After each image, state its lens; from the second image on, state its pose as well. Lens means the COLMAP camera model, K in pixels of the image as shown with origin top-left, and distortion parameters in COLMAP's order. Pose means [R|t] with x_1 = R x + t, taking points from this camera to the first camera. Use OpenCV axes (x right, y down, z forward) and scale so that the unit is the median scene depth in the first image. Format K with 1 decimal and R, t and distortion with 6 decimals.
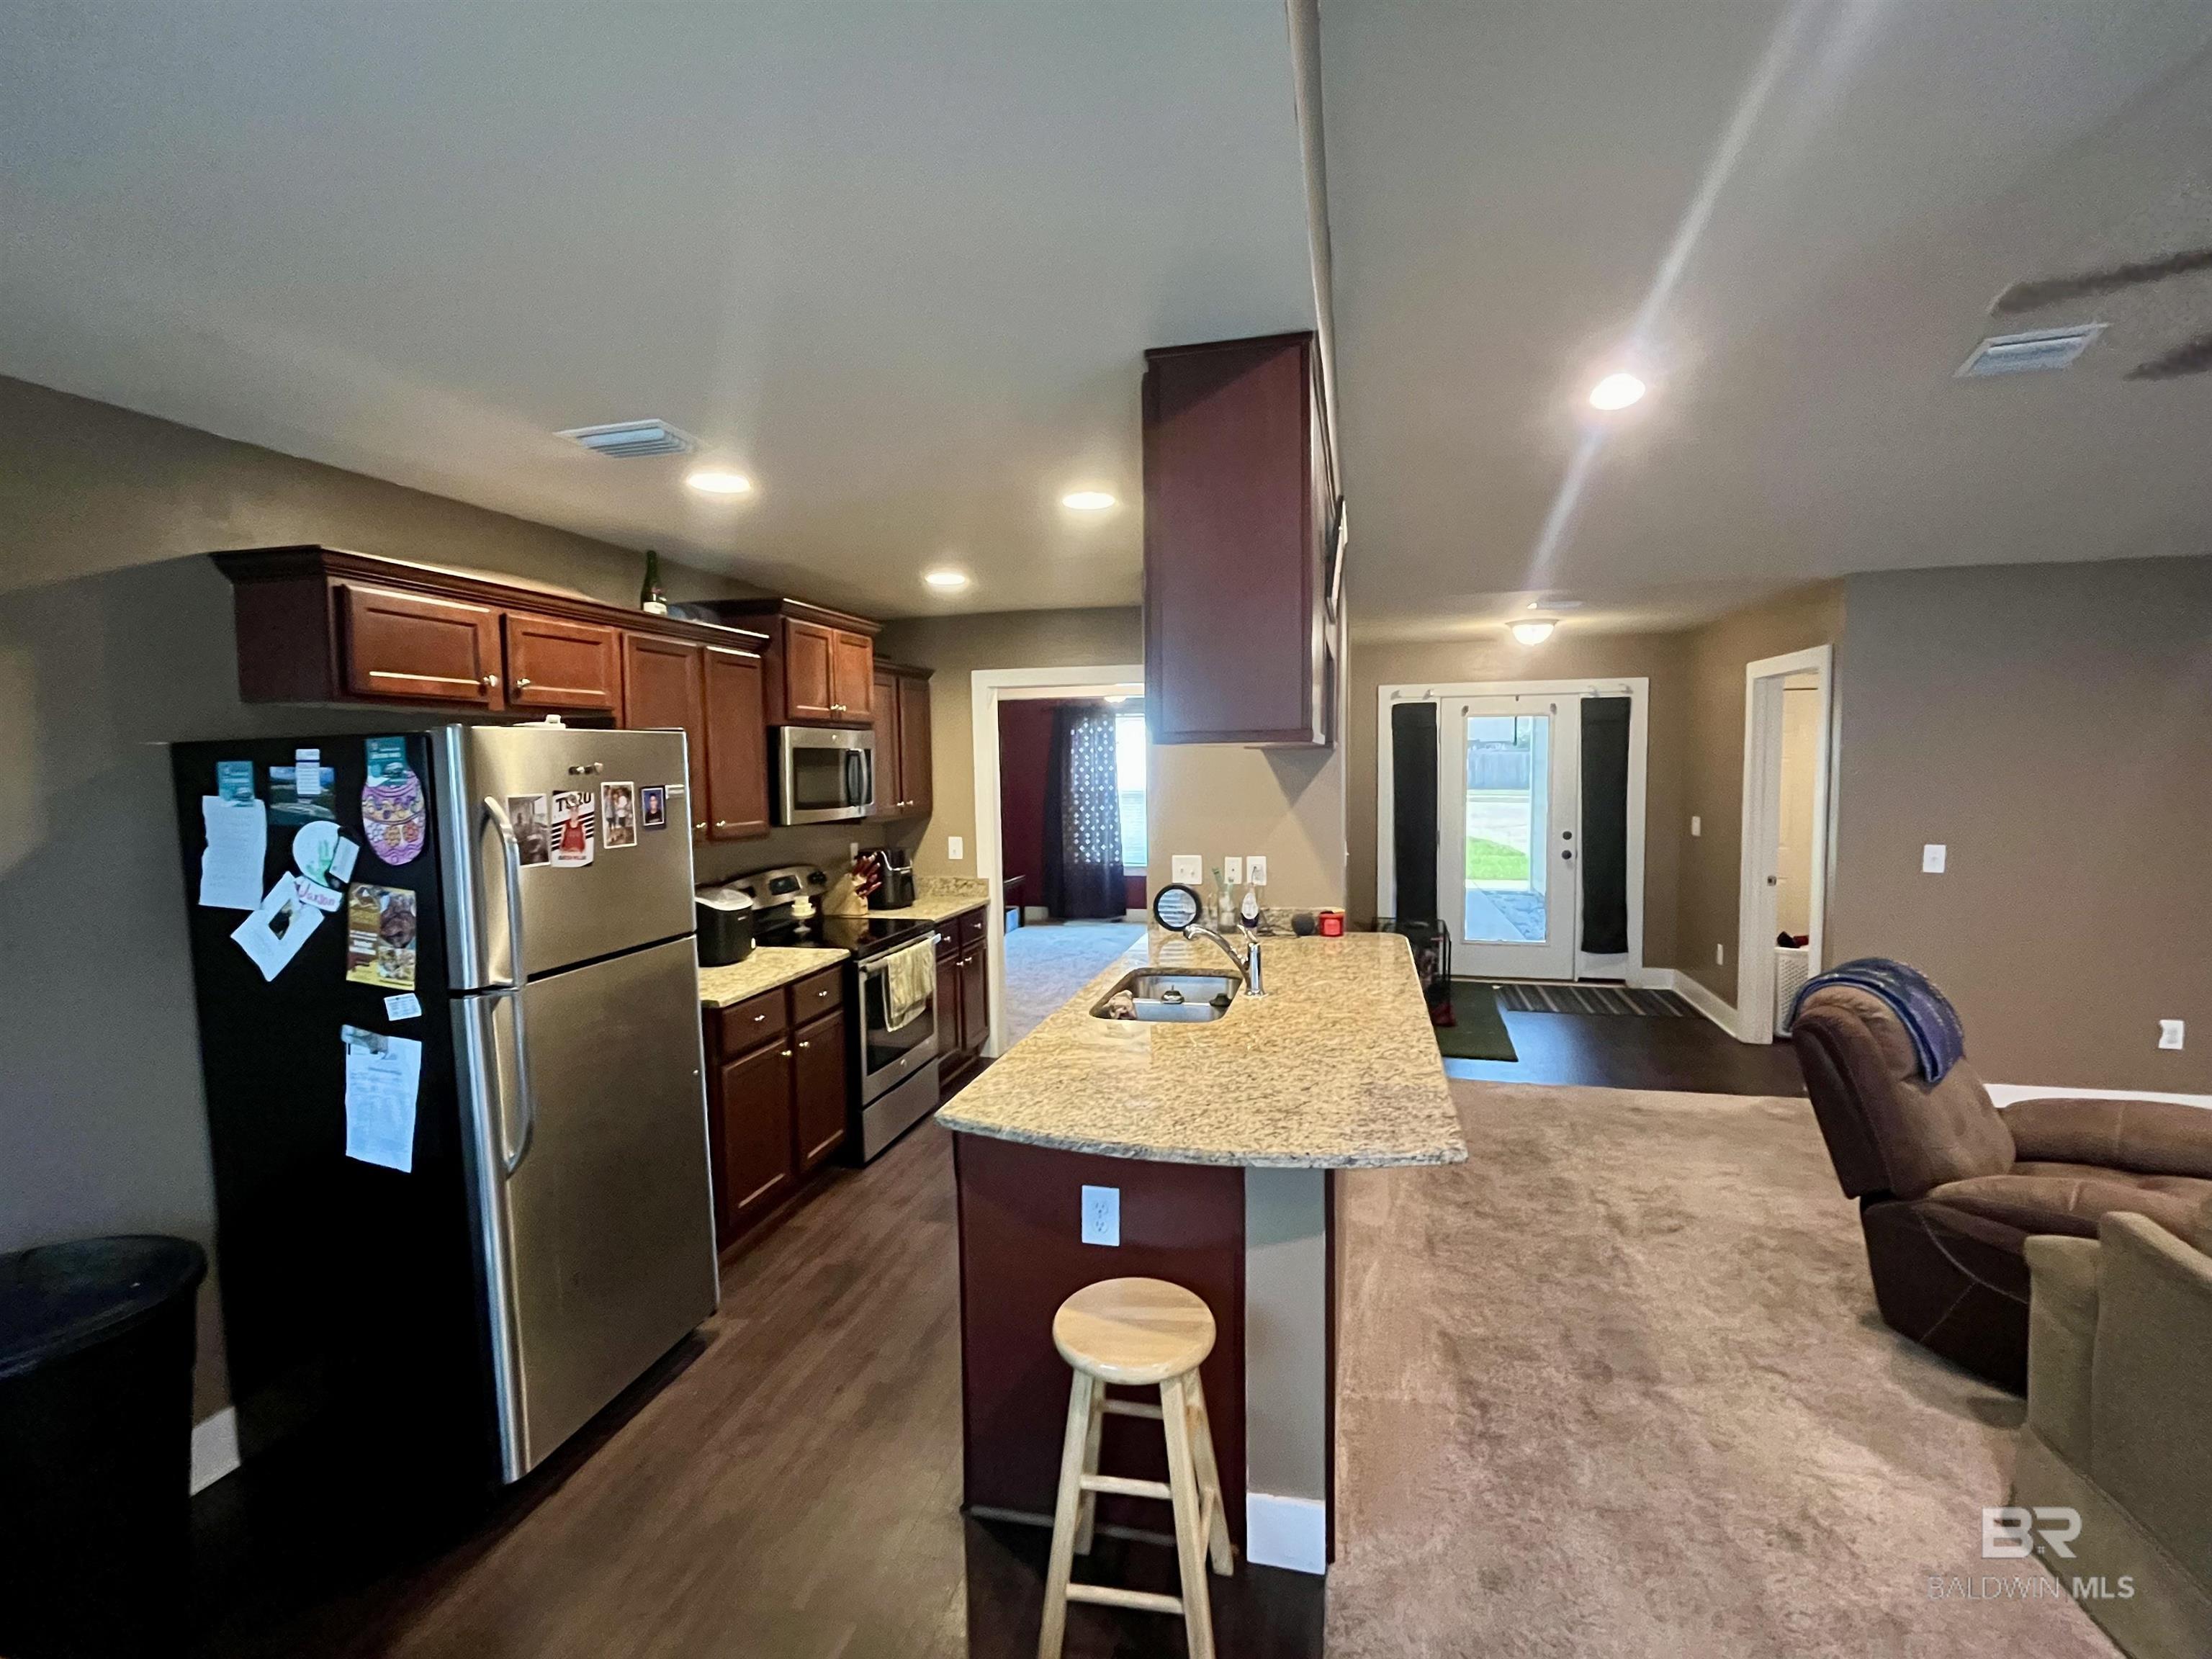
lens RADIAL K [[999.5, 0, 1103.3], [0, 999.5, 831.2], [0, 0, 1]] dist [-0.001483, -0.000343]
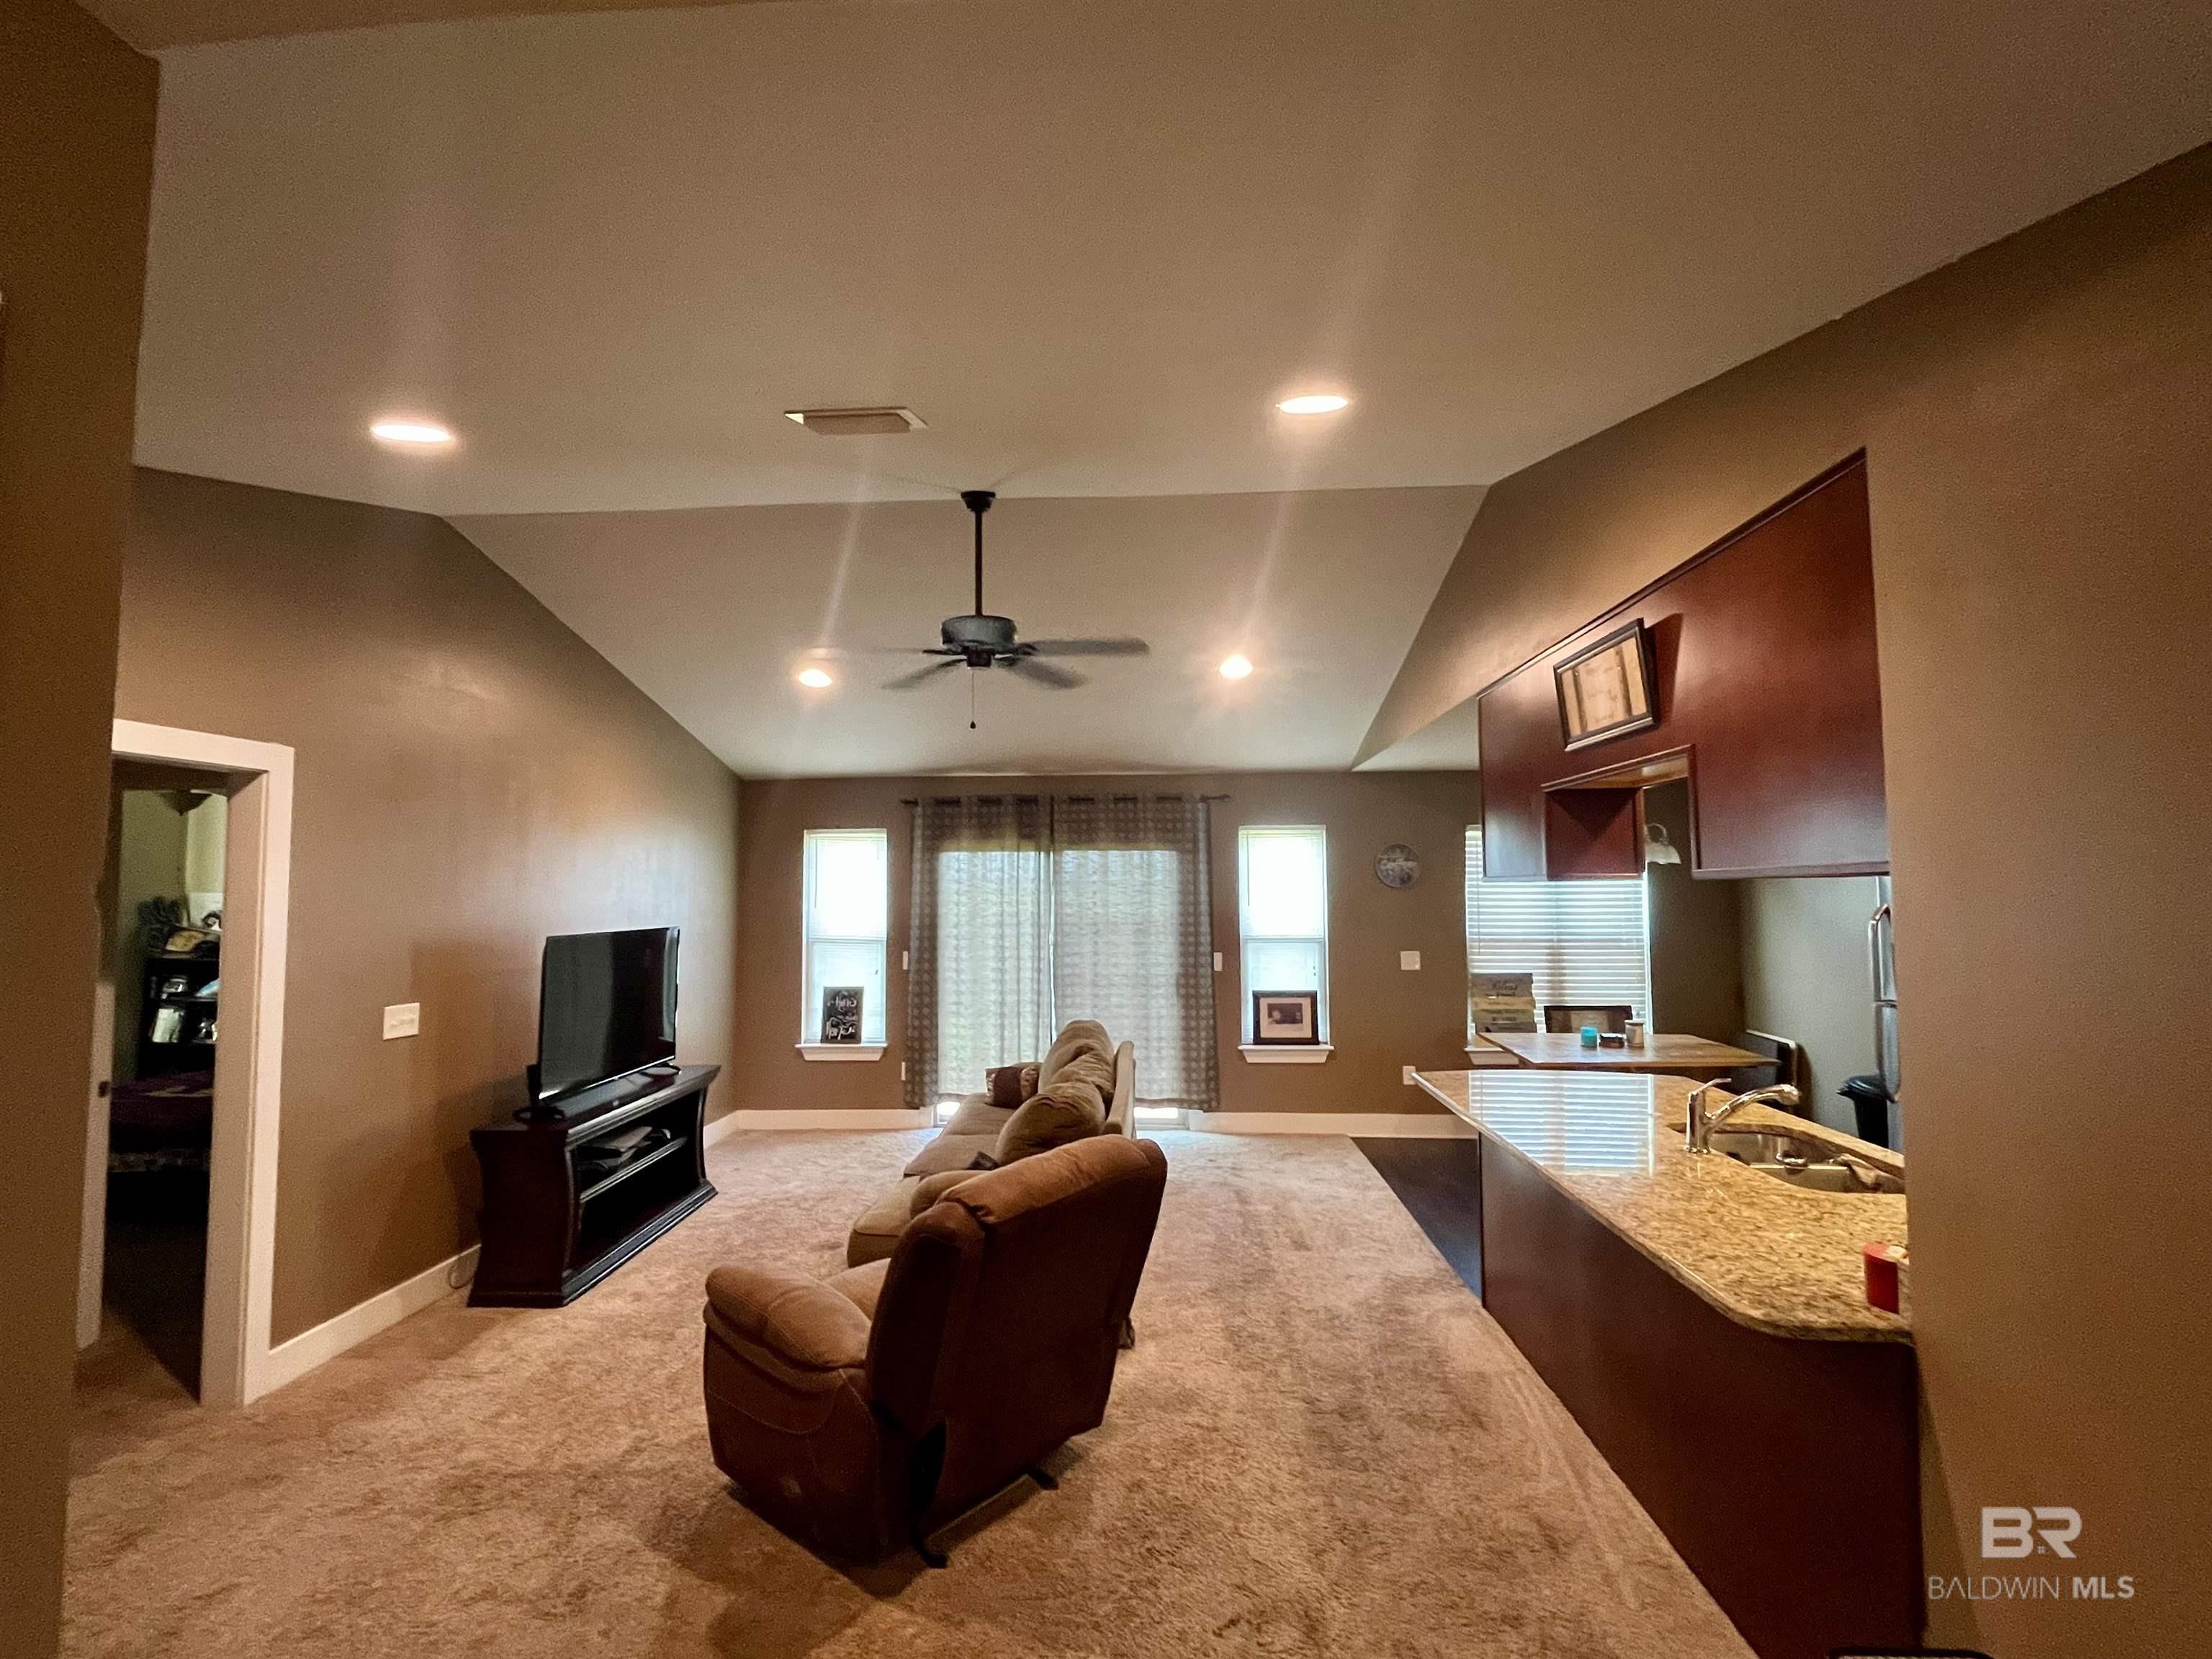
lens RADIAL K [[999.5, 0, 1105.6], [0, 999.5, 830.6], [0, 0, 1]] dist [-0.001483, -0.000343]
pose [[-0.980877, 0.007820, -0.194473, 0.709618], [0.005153, 0.999886, 0.014212, -0.119595], [0.194561, 0.012938, -0.980805, 1.482127]]
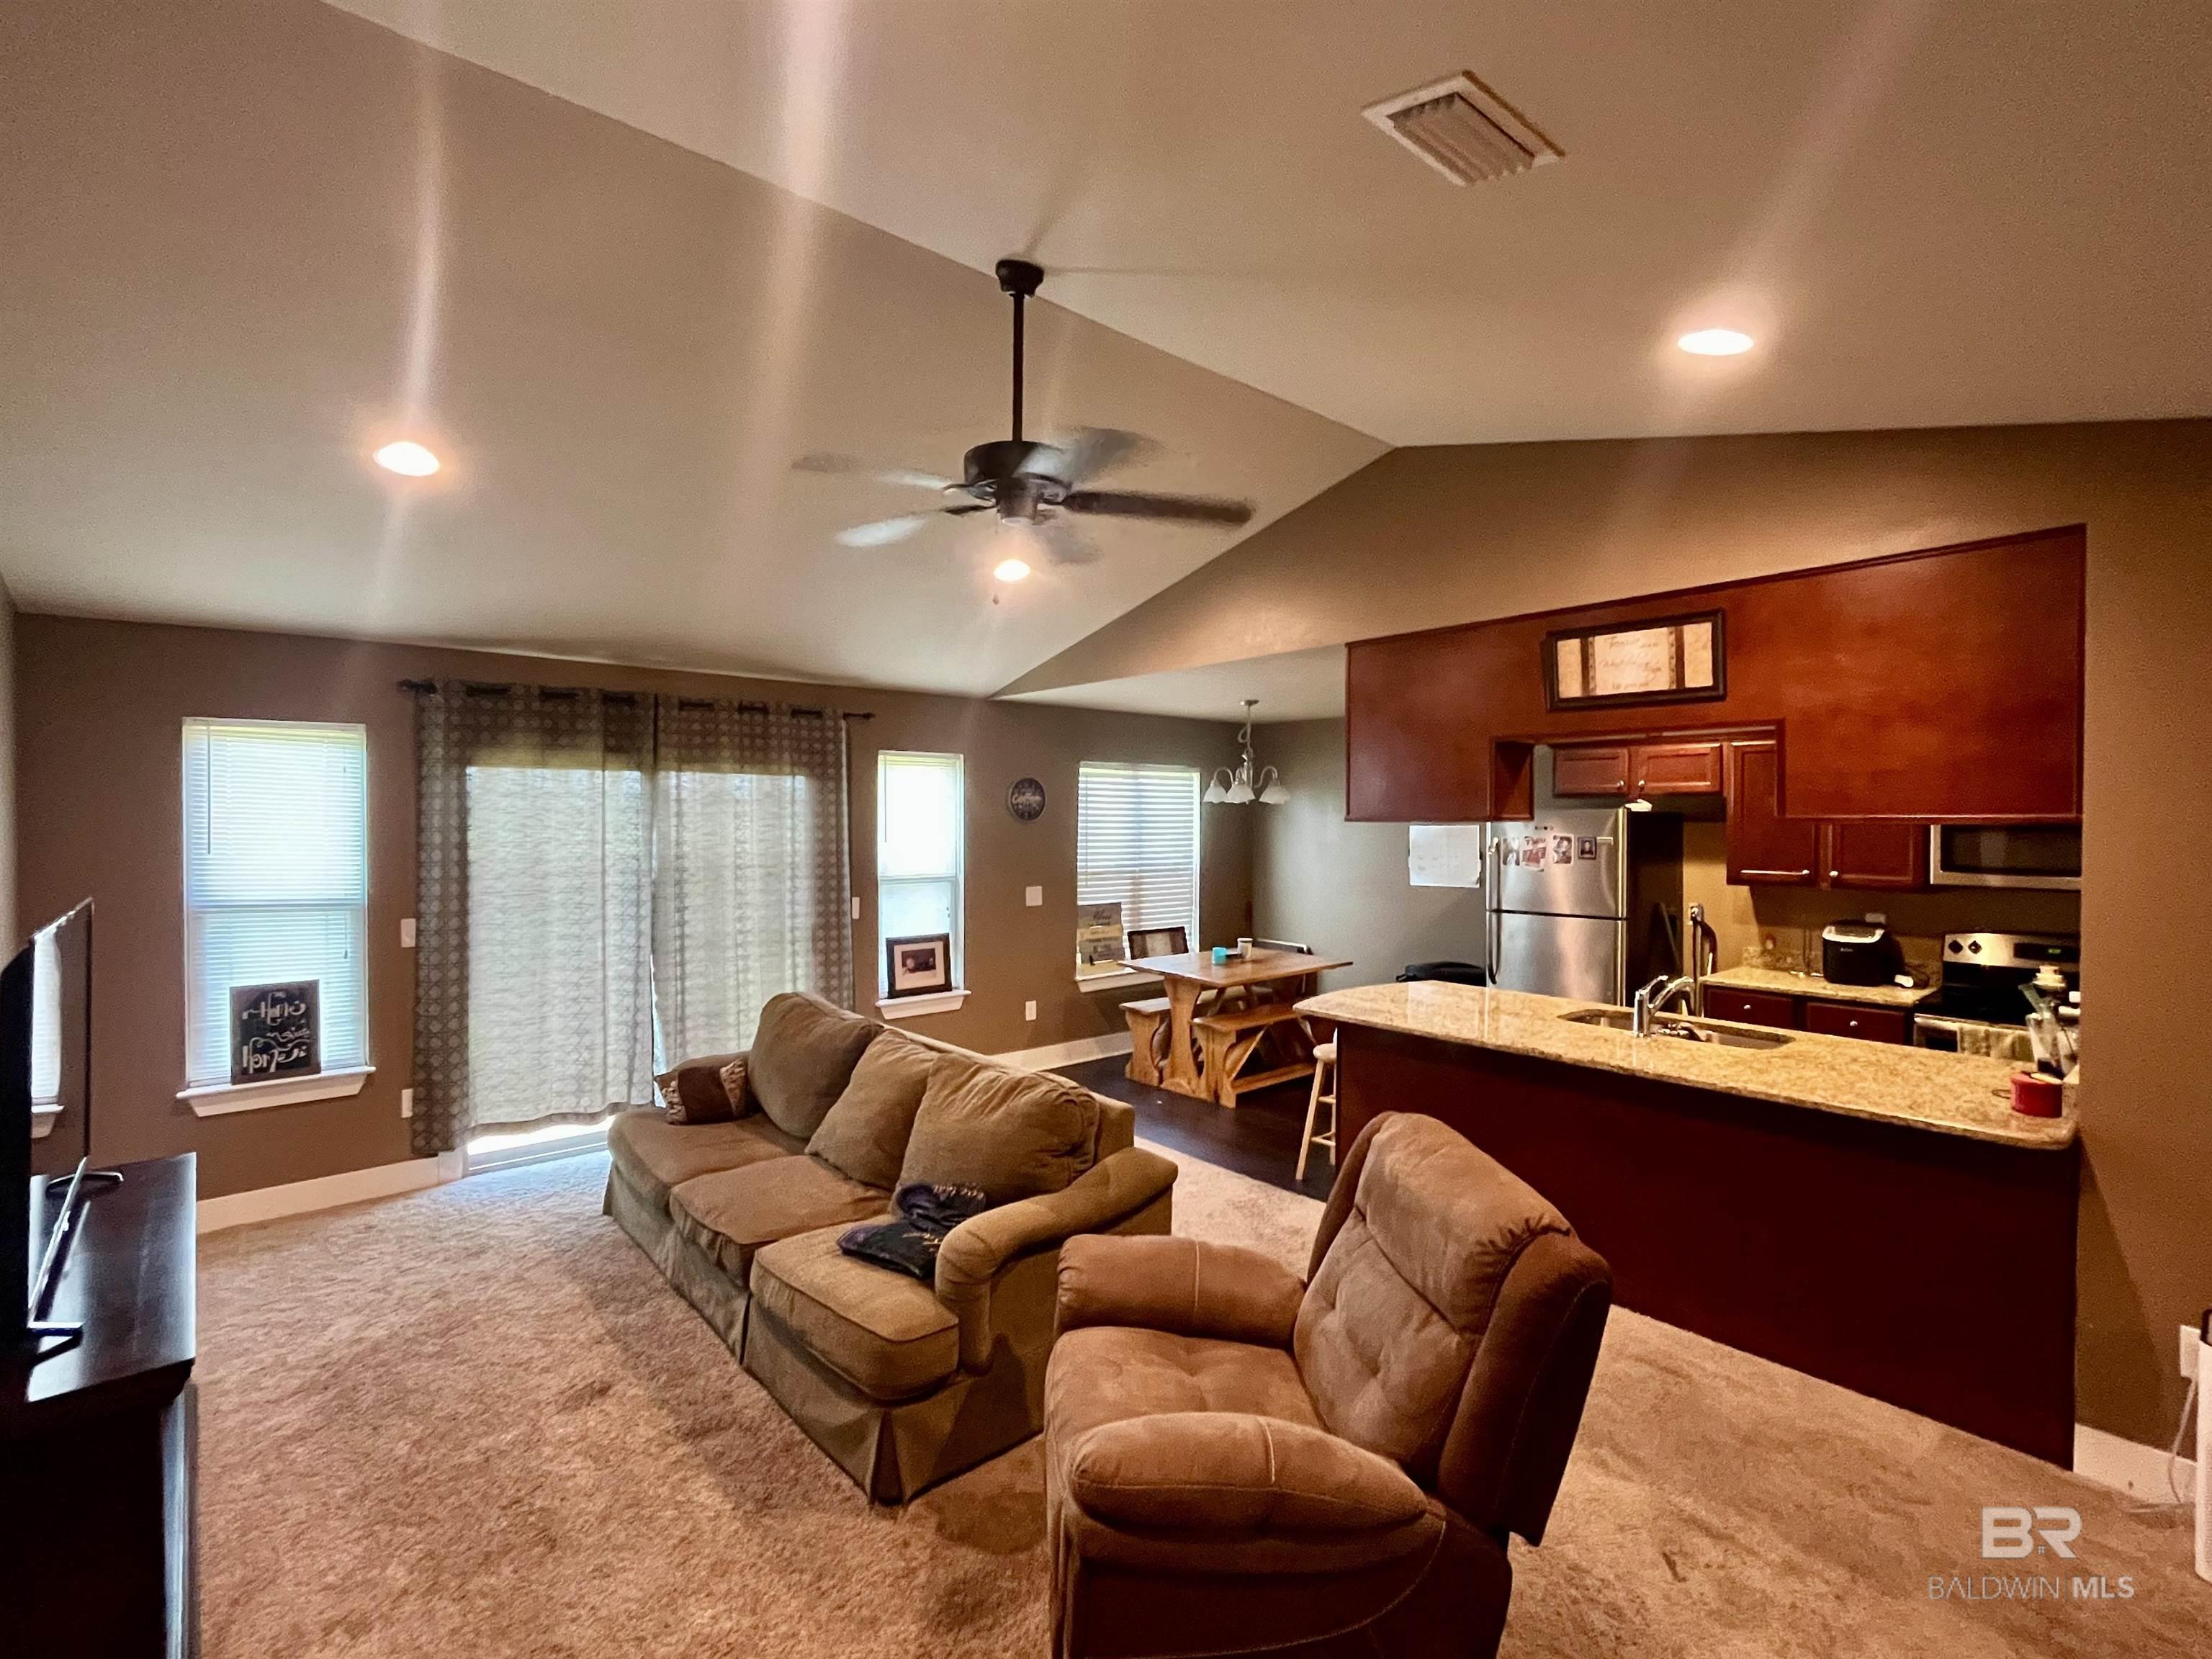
lens RADIAL K [[999.5, 0, 1106.1], [0, 999.5, 827.8], [0, 0, 1]] dist [-0.001483, -0.000343]
pose [[-0.577035, 0.021404, -0.816439, 1.199342], [-0.051568, 0.996707, 0.062577, -0.096575], [0.815090, 0.078211, -0.574031, 0.949530]]
